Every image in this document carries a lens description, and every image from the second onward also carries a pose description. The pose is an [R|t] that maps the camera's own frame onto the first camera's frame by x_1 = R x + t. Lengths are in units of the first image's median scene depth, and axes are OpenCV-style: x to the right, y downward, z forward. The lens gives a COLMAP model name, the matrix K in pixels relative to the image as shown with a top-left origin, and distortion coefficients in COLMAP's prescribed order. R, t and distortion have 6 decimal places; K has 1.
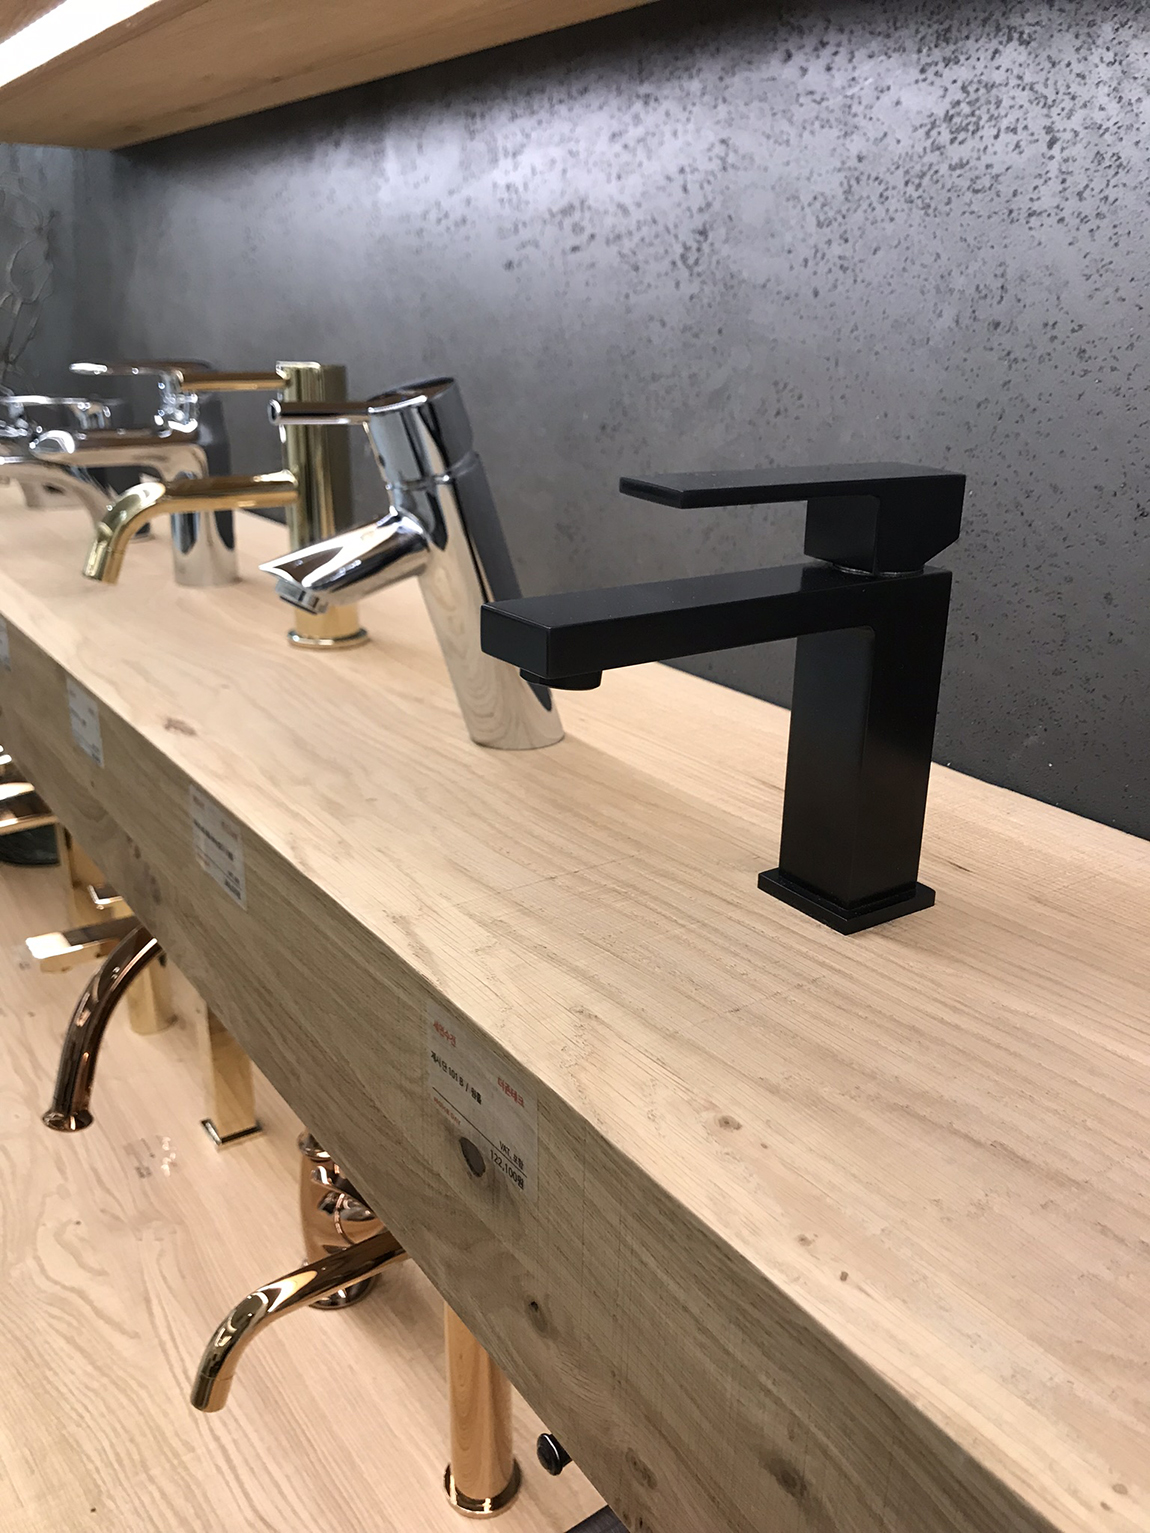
lens RADIAL K [[1273.2, 0, 577.3], [0, 1273.2, 749.2], [0, 0, 1]] dist [0.004268, -0.010231]
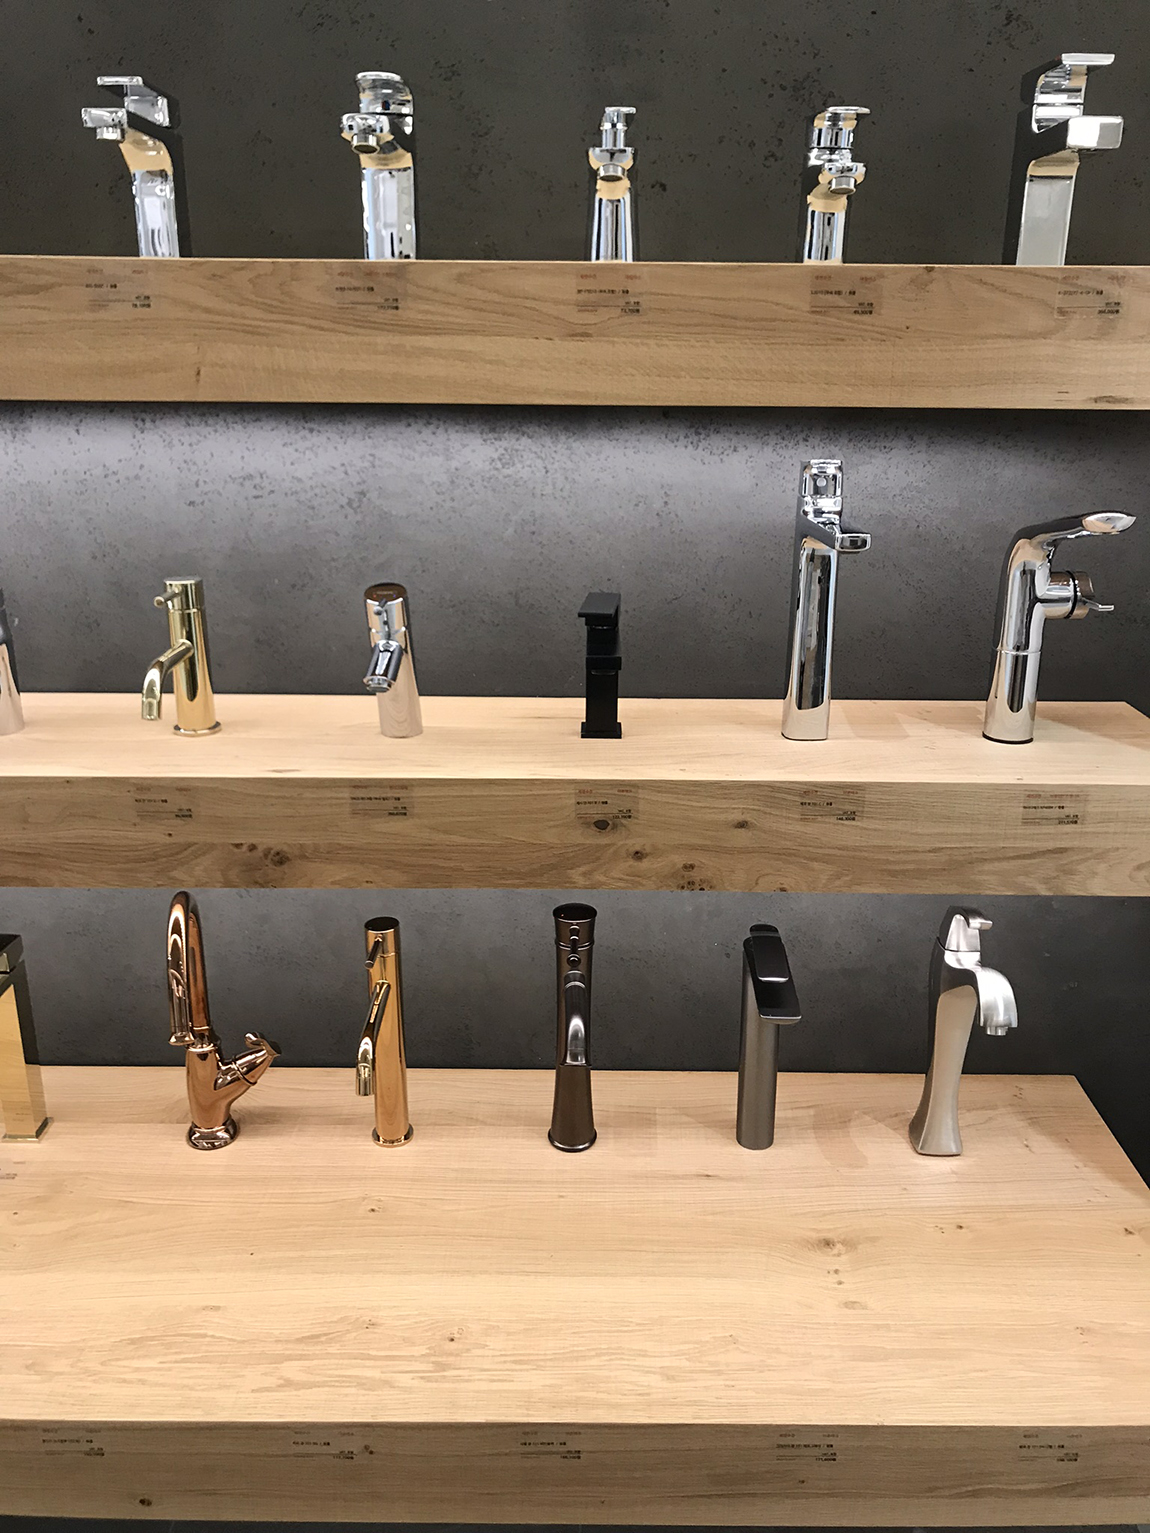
lens RADIAL K [[1273.2, 0, 572.1], [0, 1273.2, 772.4], [0, 0, 1]] dist [0.004268, -0.010231]
pose [[0.557851, -0.275441, 0.782901, -1.591239], [0.270457, 0.952161, 0.142278, -0.173674], [-0.784637, 0.132371, 0.605659, -0.547920]]
